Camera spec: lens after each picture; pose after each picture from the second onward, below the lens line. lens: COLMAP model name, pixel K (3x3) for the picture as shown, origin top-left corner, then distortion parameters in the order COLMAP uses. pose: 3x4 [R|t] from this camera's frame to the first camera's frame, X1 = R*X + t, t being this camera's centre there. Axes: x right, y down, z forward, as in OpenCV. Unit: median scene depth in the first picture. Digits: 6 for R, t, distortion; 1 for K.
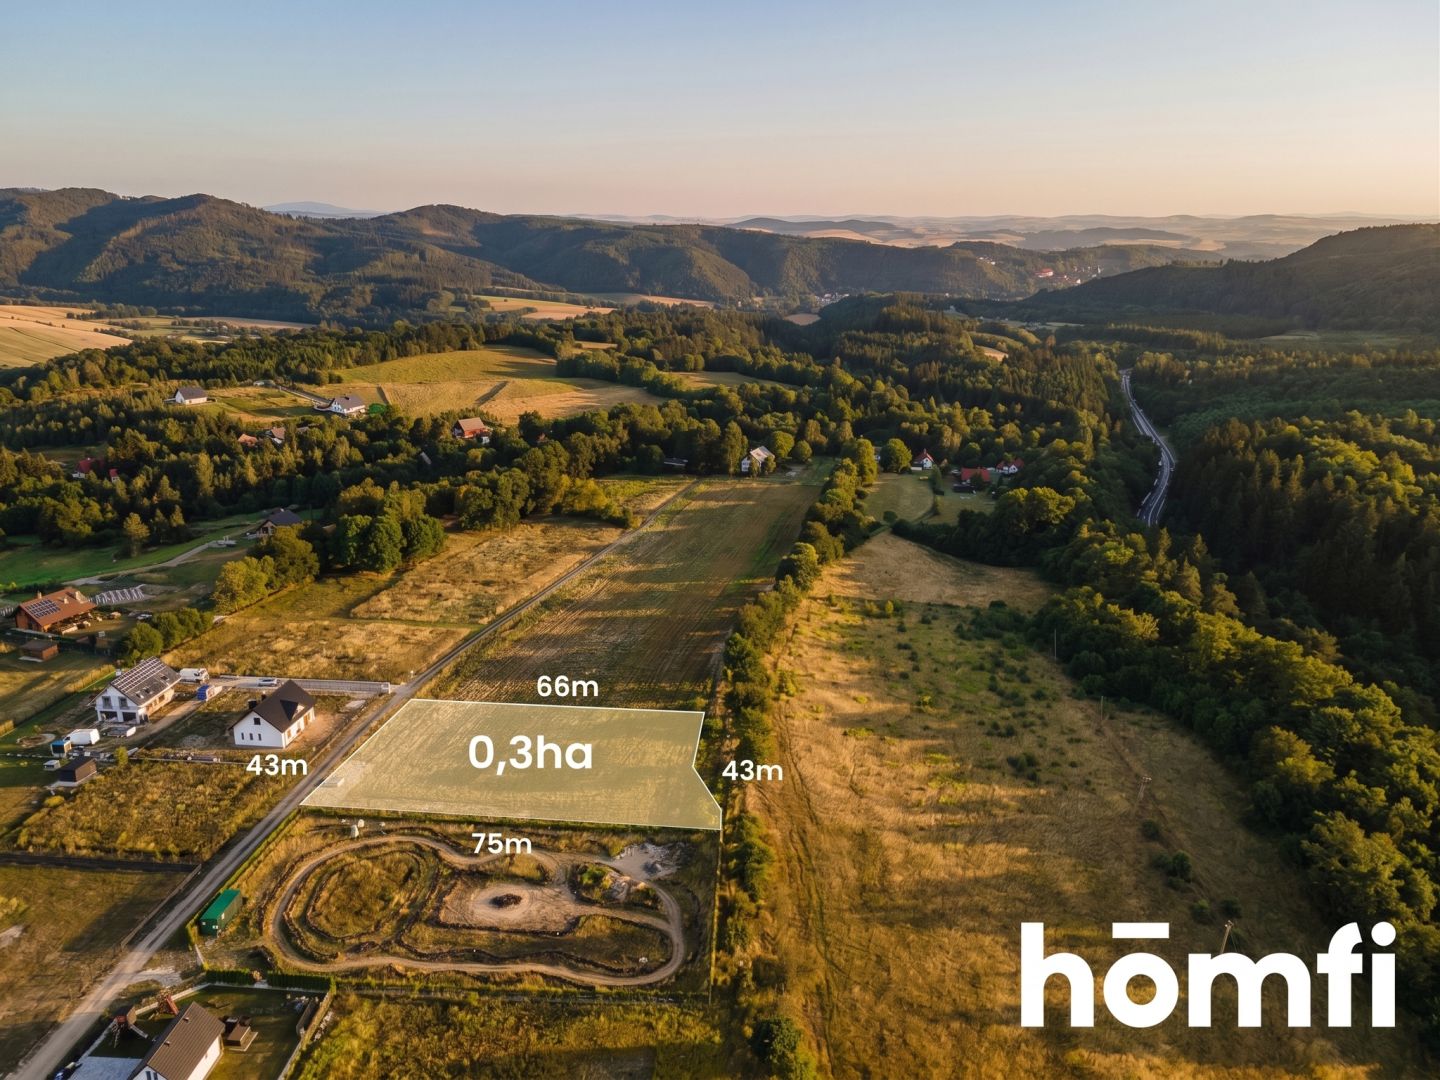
lens RADIAL K [[1062.1, 0, 719.0], [0, 1062.1, 544.5], [0, 0, 1]] dist [0.066830, -0.059138]
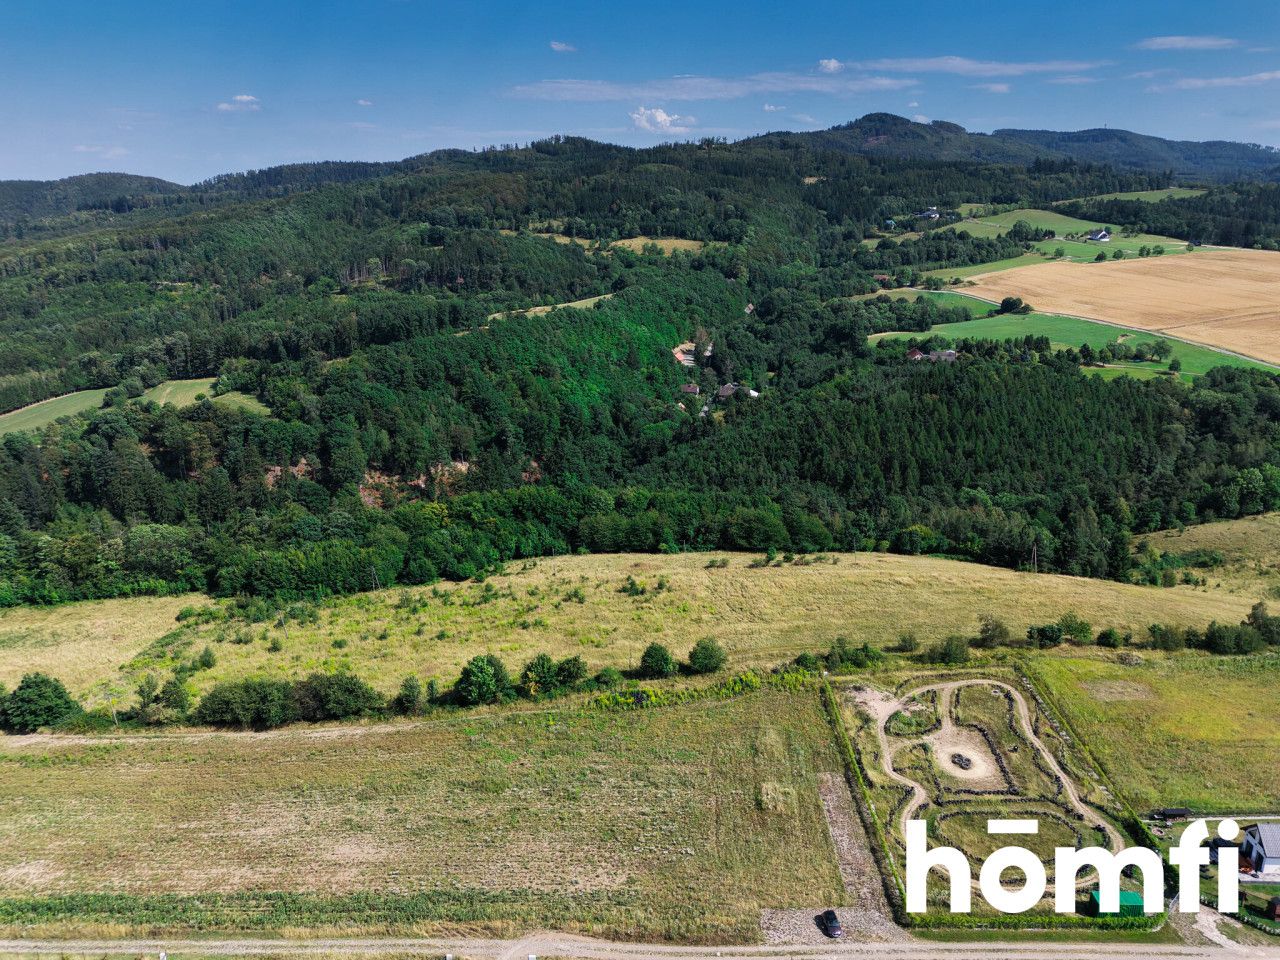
lens RADIAL K [[944.1, 0, 636.1], [0, 944.1, 481.2], [0, 0, 1]] dist [0.066830, -0.059138]
pose [[-0.056867, -0.299900, 0.952274, -1.039227], [0.304699, 0.903098, 0.302608, -0.362794], [-0.950749, 0.307366, 0.040022, 1.141661]]
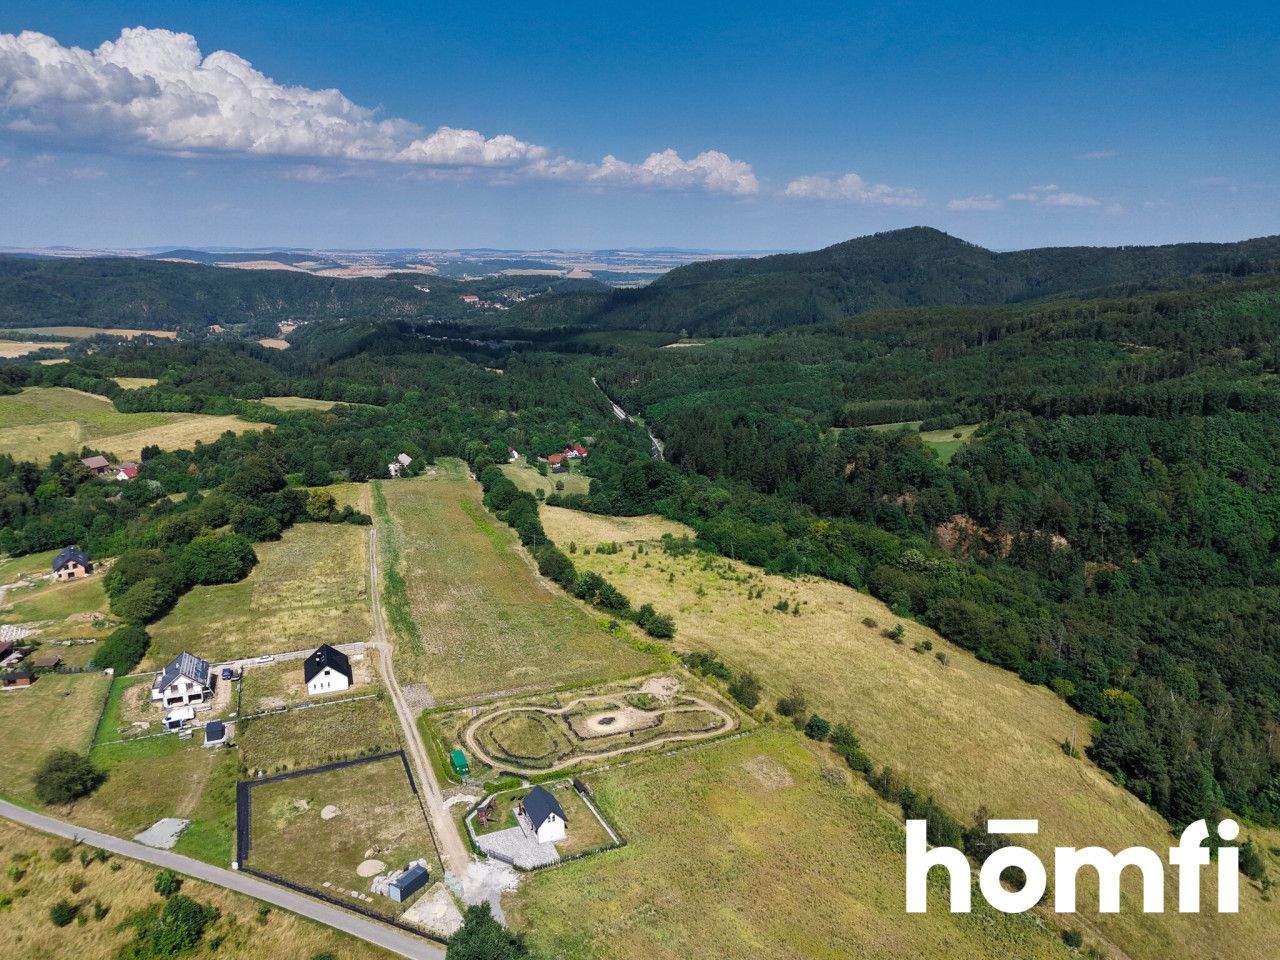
lens RADIAL K [[944.1, 0, 642.1], [0, 944.1, 480.4], [0, 0, 1]] dist [0.066830, -0.059138]
pose [[0.882668, -0.114406, 0.455861, -0.725943], [0.140518, 0.989795, -0.023674, 0.010686], [-0.448500, 0.084953, 0.889736, -0.322240]]
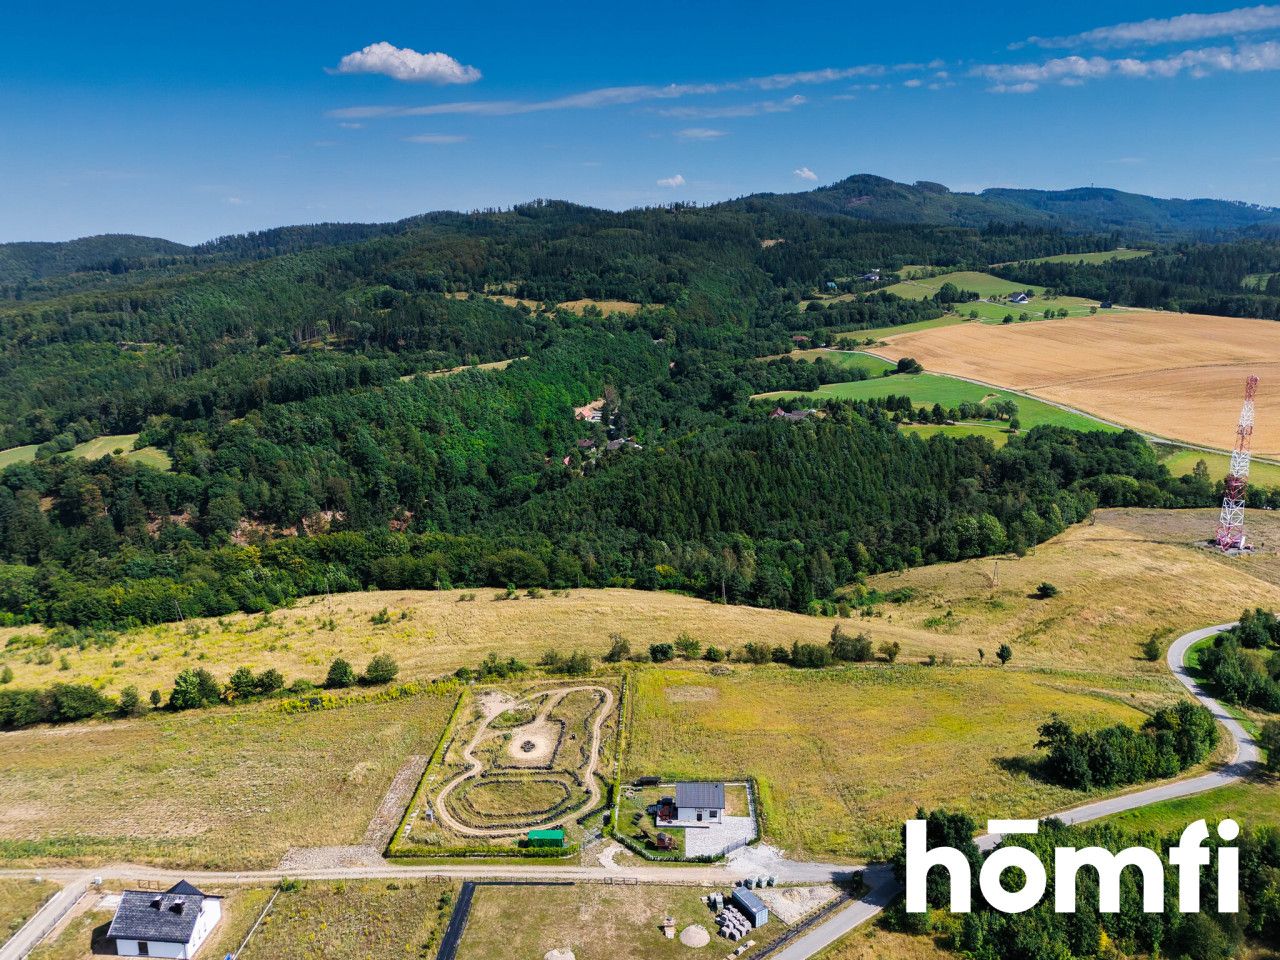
lens RADIAL K [[944.1, 0, 637.3], [0, 944.1, 485.5], [0, 0, 1]] dist [0.066830, -0.059138]
pose [[-0.041443, -0.252996, 0.966579, -1.330179], [0.307397, 0.917258, 0.253267, -0.280942], [-0.950679, 0.307619, 0.039756, 0.649182]]
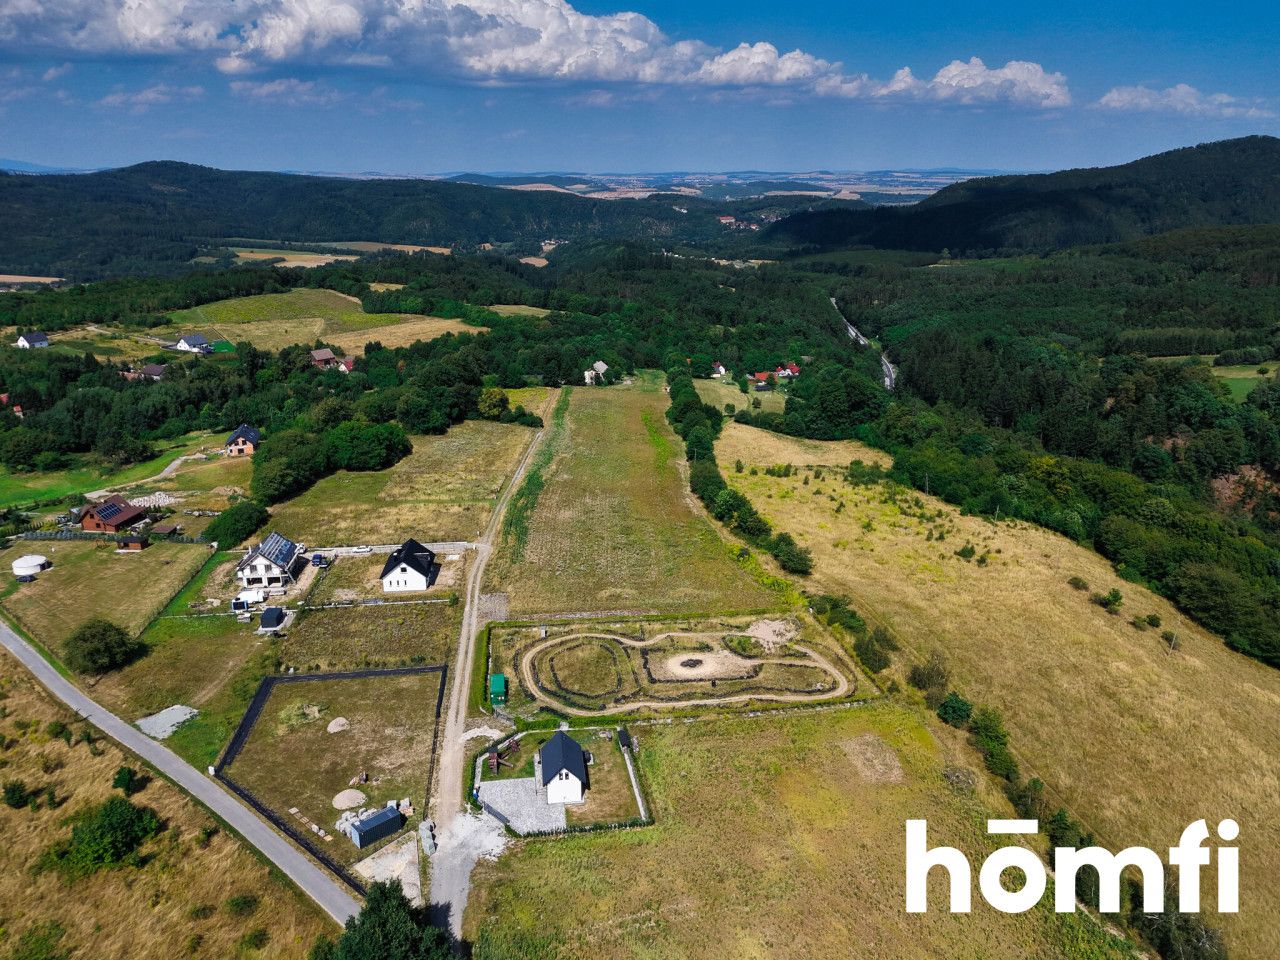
lens RADIAL K [[944.1, 0, 639.6], [0, 944.1, 483.2], [0, 0, 1]] dist [0.066830, -0.059138]
pose [[0.976839, -0.072014, 0.201493, -0.458176], [0.068424, 0.997350, 0.024732, 0.069758], [-0.202740, -0.010372, 0.979178, -0.136010]]
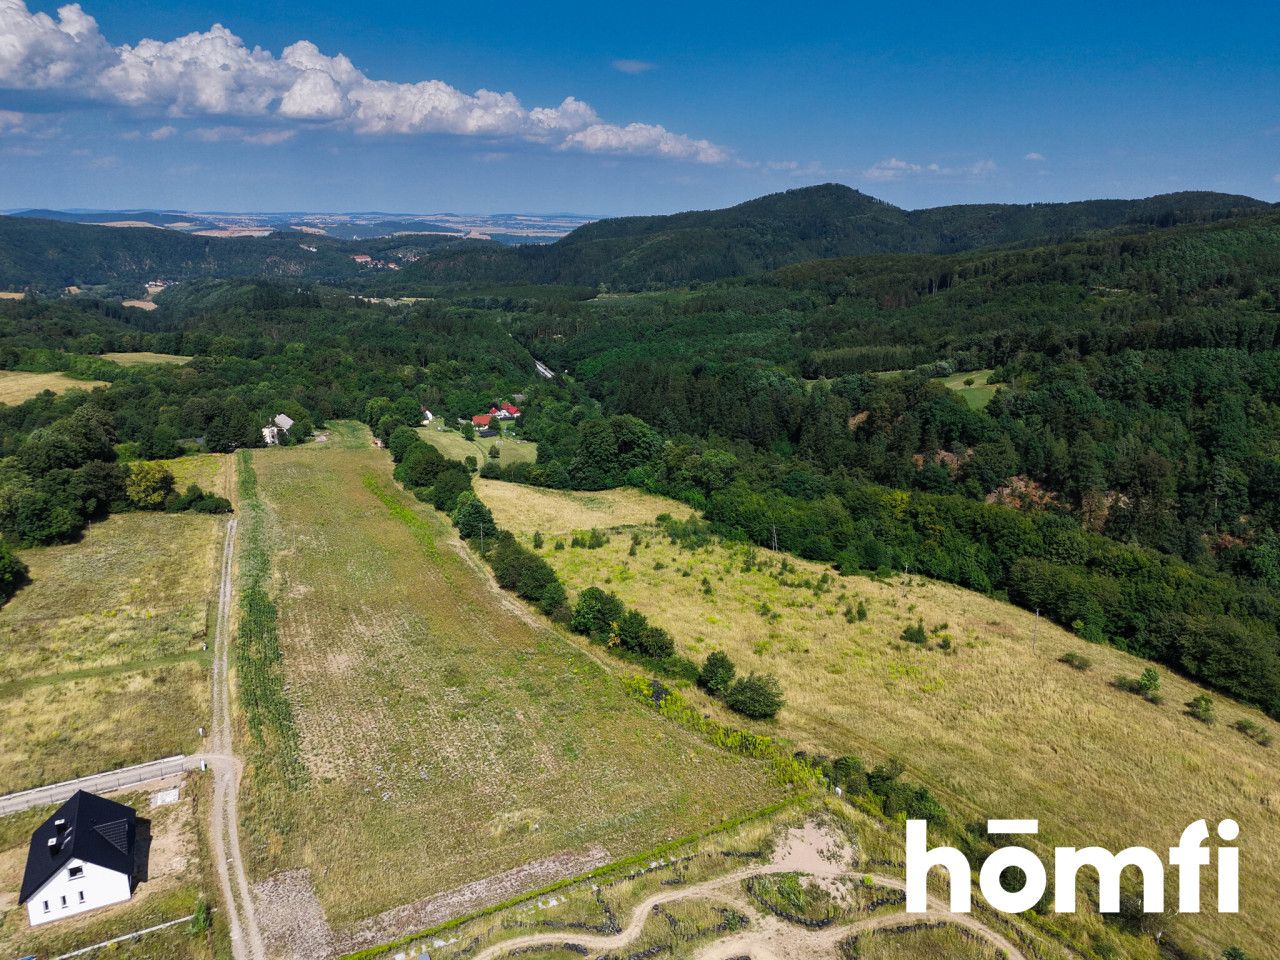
lens RADIAL K [[944.1, 0, 639.6], [0, 944.1, 474.6], [0, 0, 1]] dist [0.066830, -0.059138]
pose [[0.830177, -0.147085, 0.537747, -0.514902], [0.163212, 0.986430, 0.017842, -0.012807], [-0.533074, 0.072954, 0.842917, 0.448145]]
